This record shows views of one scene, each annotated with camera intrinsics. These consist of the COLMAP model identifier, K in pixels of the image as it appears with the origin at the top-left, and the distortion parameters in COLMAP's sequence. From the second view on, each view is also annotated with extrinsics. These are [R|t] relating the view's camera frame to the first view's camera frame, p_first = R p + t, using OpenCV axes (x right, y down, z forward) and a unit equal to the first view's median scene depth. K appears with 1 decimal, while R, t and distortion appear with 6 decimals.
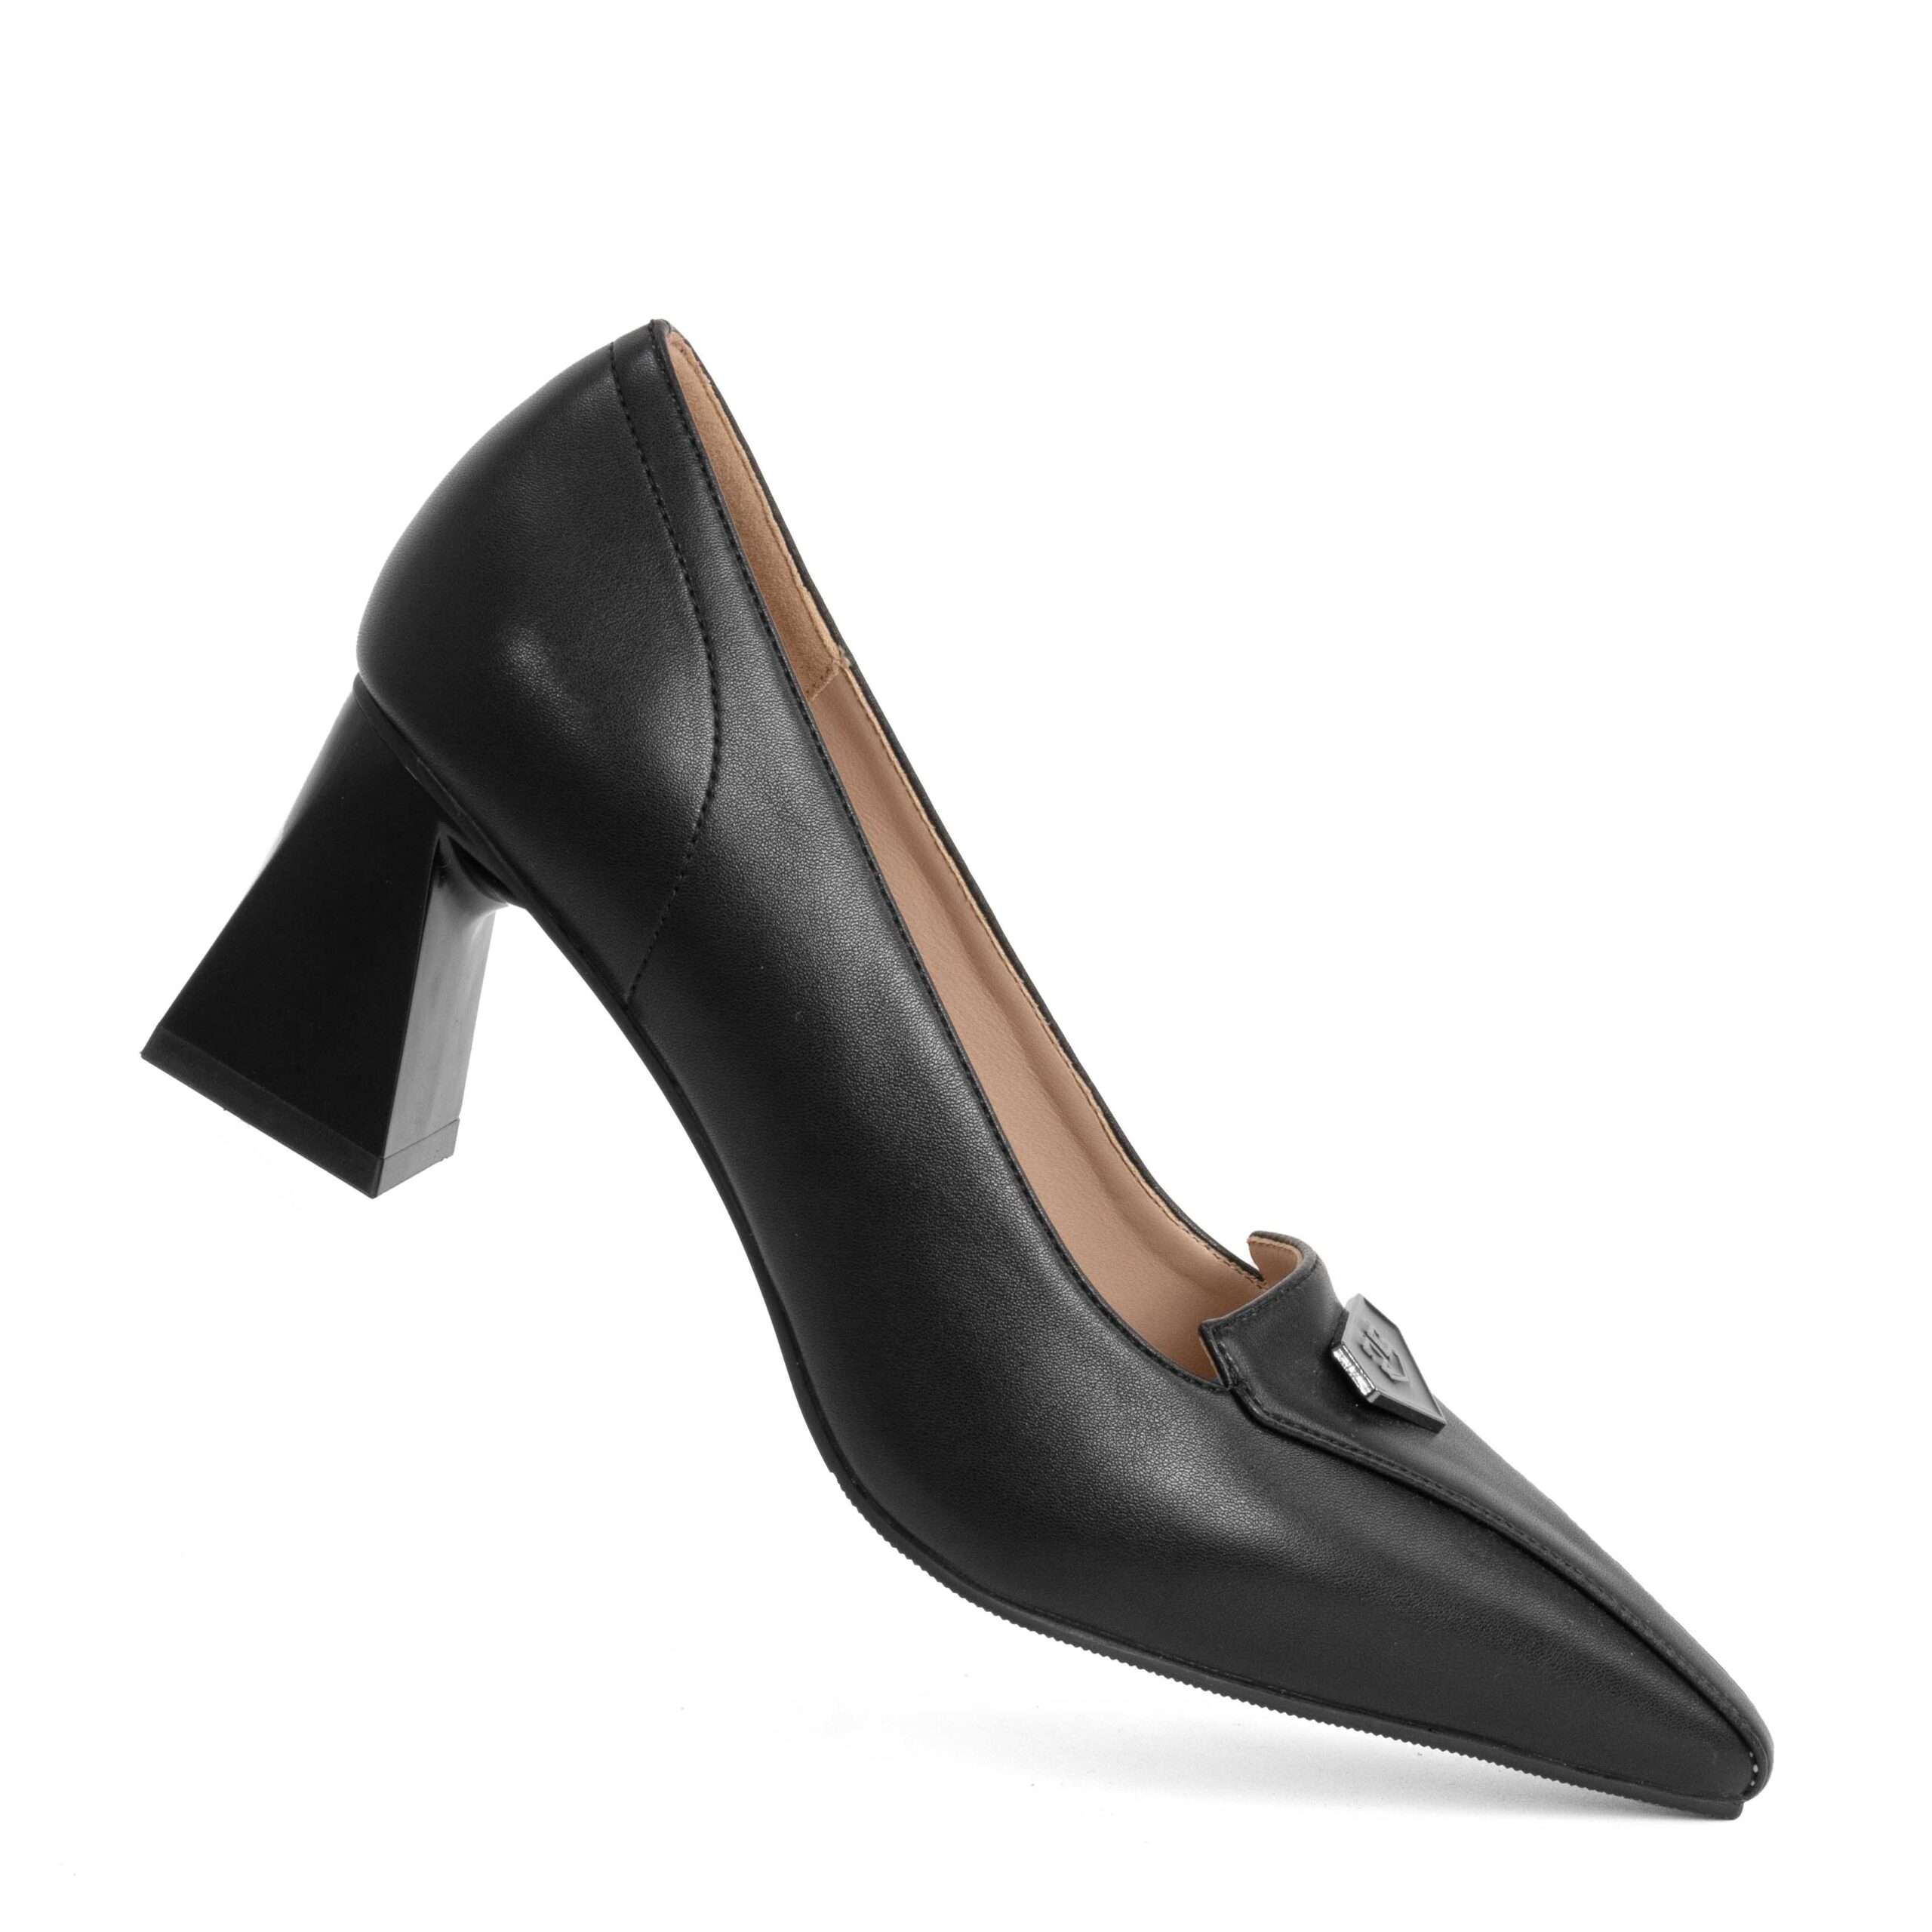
lens RADIAL K [[3880.3, 0, 966.0], [0, 3880.3, 966.0], [0, 0, 1]] dist [-0.078843, -0.209164]
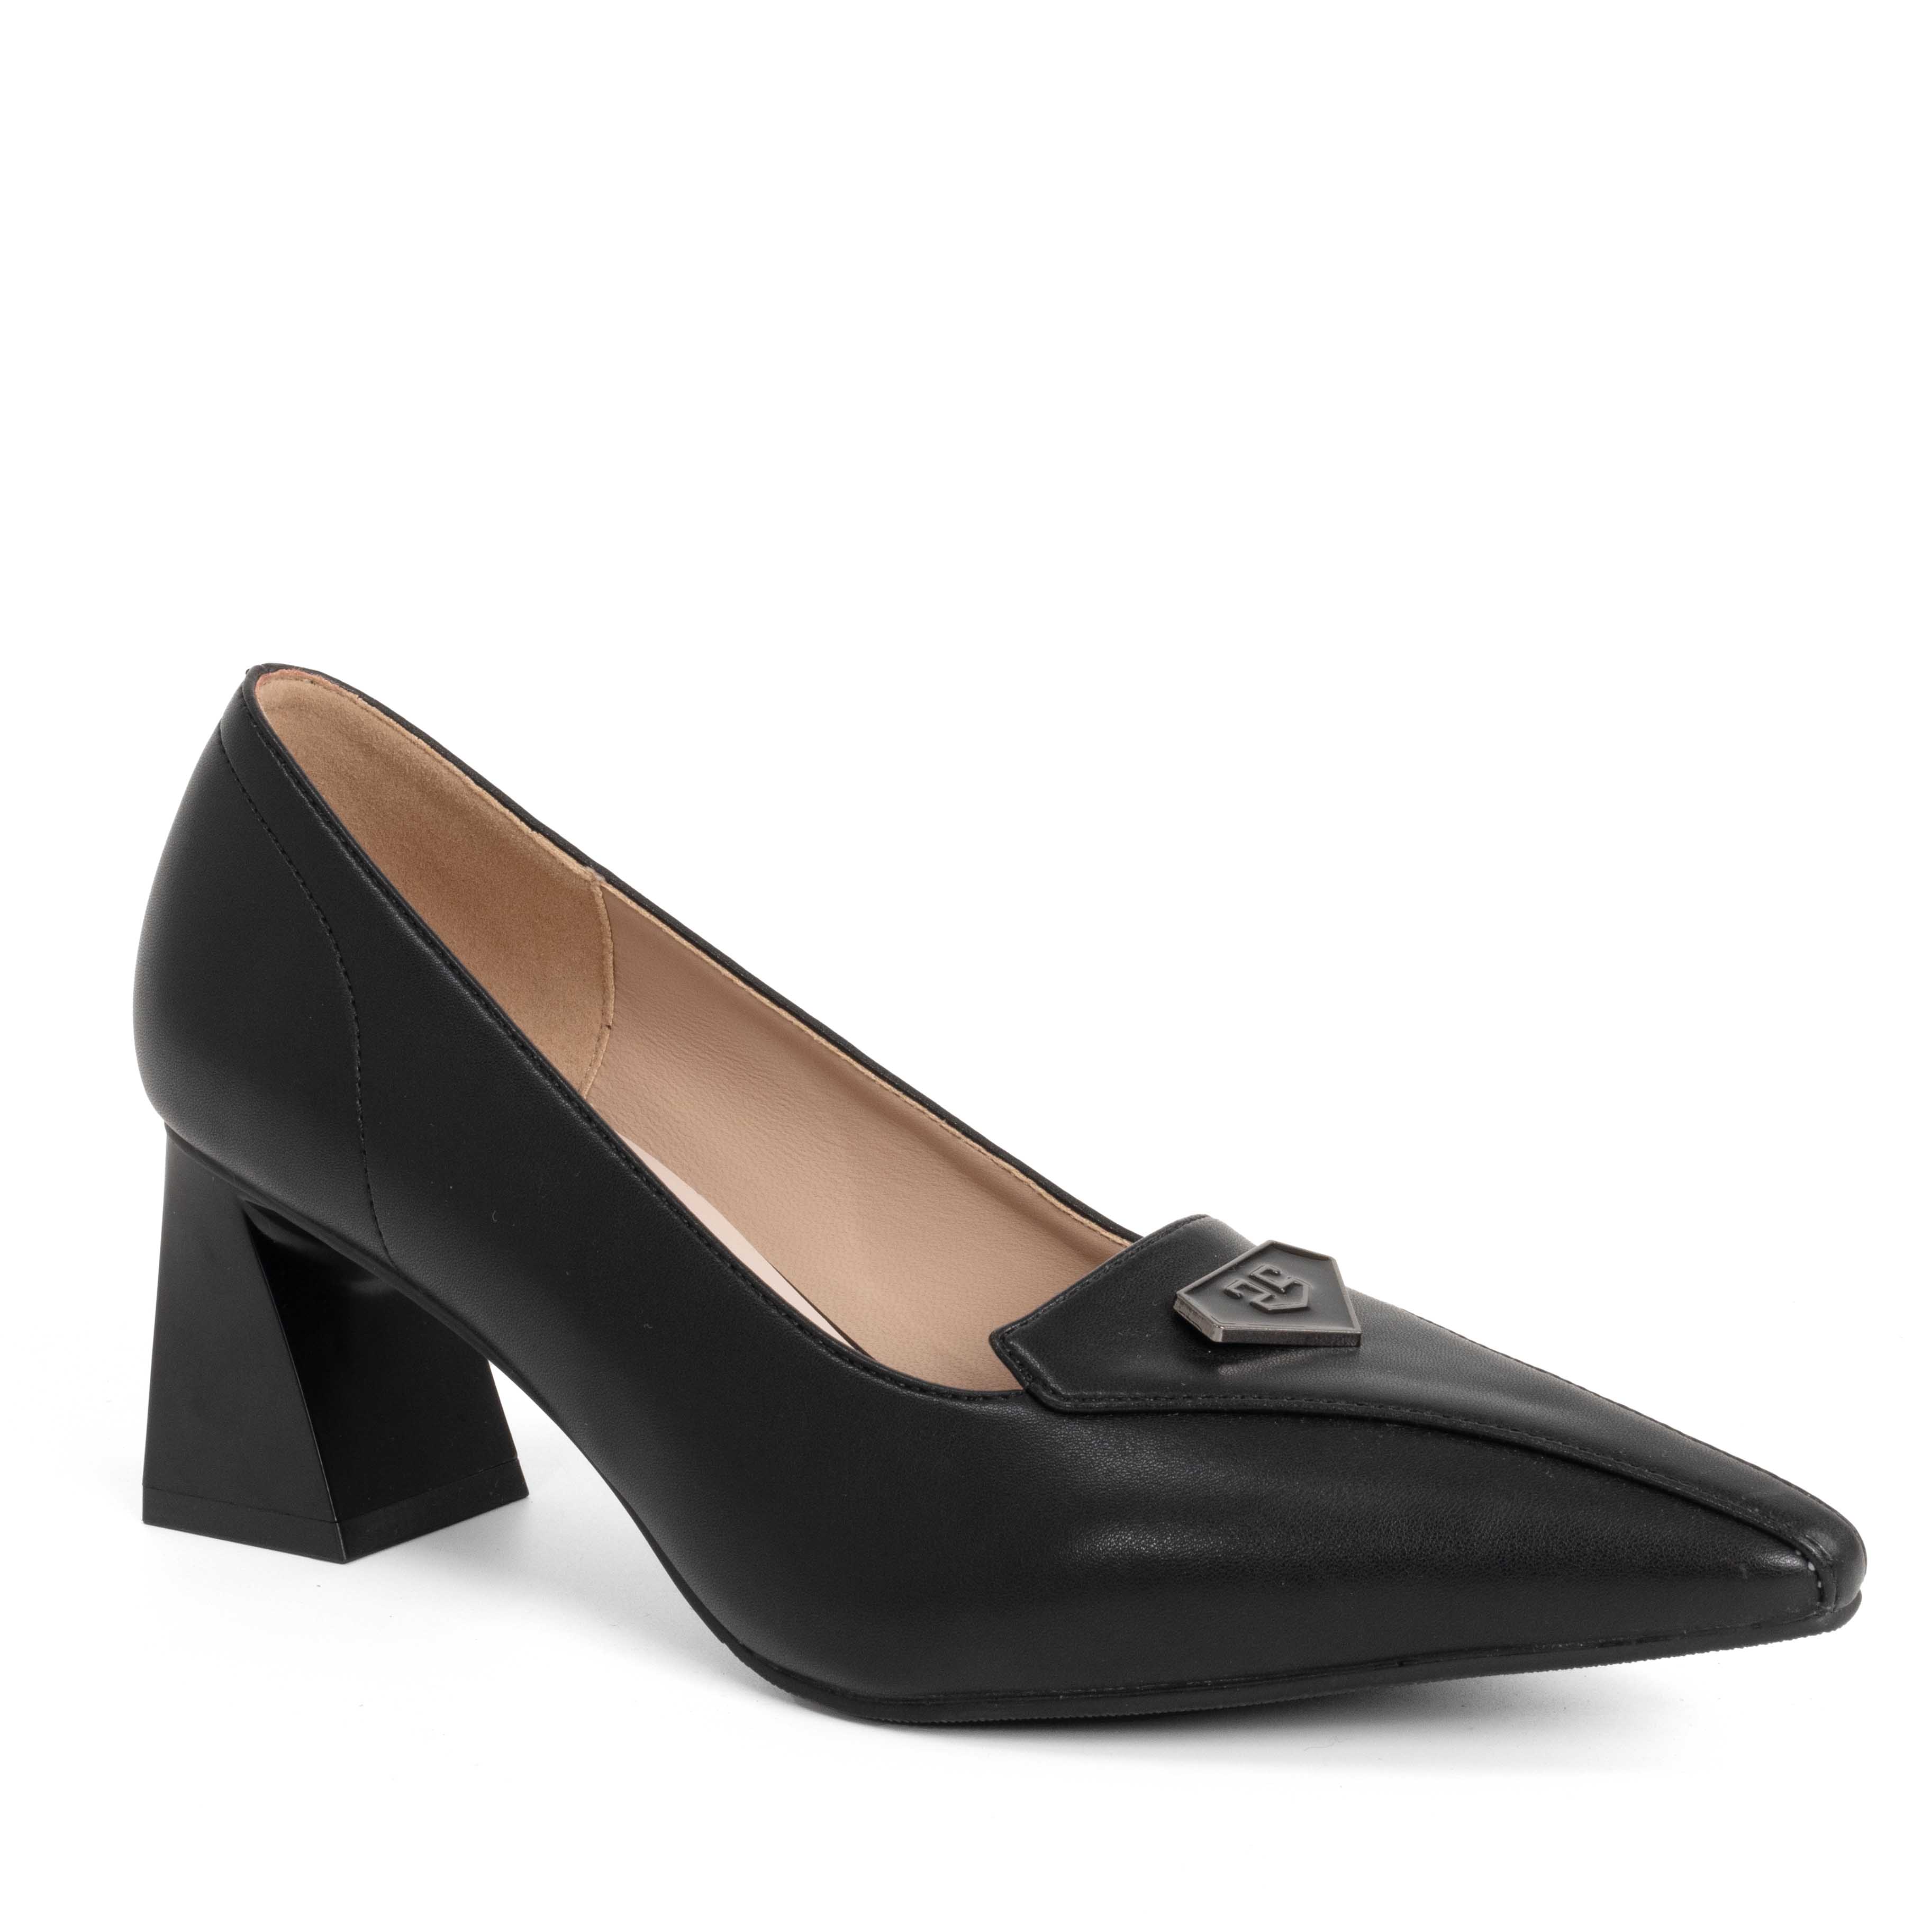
lens RADIAL K [[3879.9, 0, 965.5], [0, 3879.9, 966.0], [0, 0, 1]] dist [-0.078843, -0.209164]
pose [[0.794911, -0.446438, -0.410864, 0.448759], [0.371544, 0.893542, -0.252069, 0.230443], [0.479658, 0.047719, 0.876157, 0.177613]]
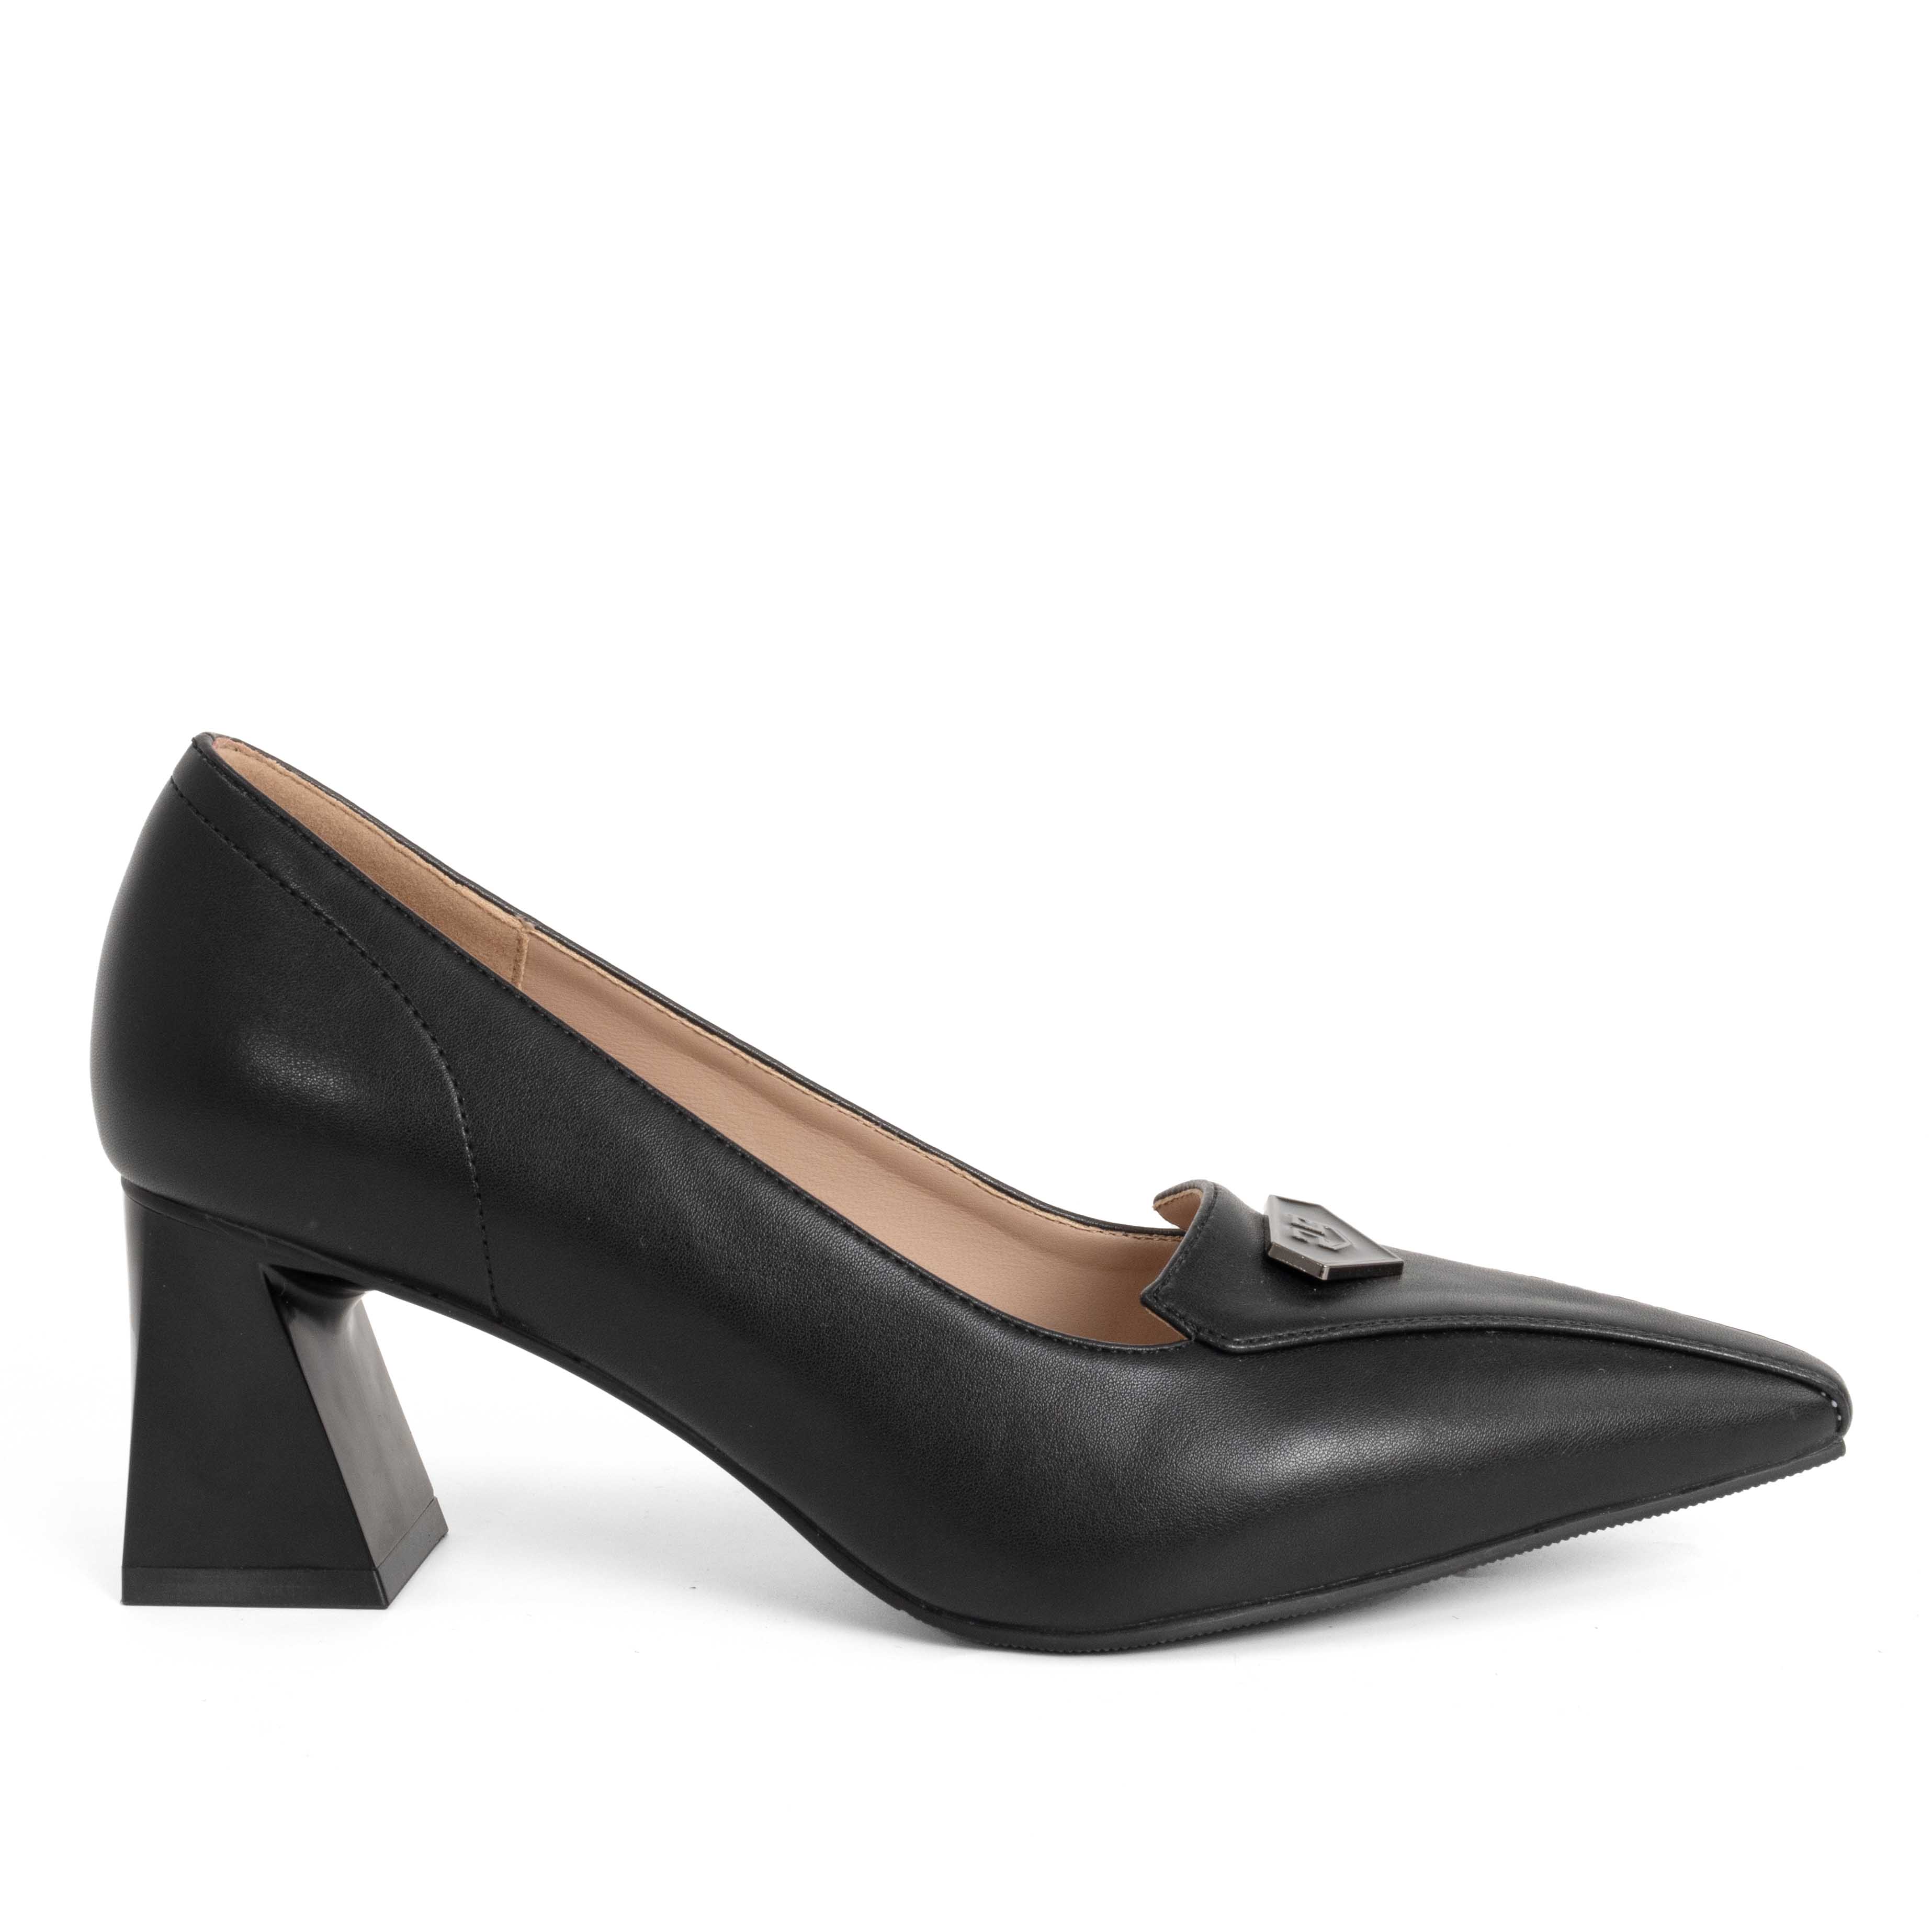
lens RADIAL K [[3880.3, 0, 966.0], [0, 3880.3, 966.0], [0, 0, 1]] dist [-0.078843, -0.209164]
pose [[0.857768, -0.513287, -0.027745, 0.093145], [0.510345, 0.856824, -0.073484, 0.067212], [0.061491, 0.048873, 0.996910, -0.024487]]
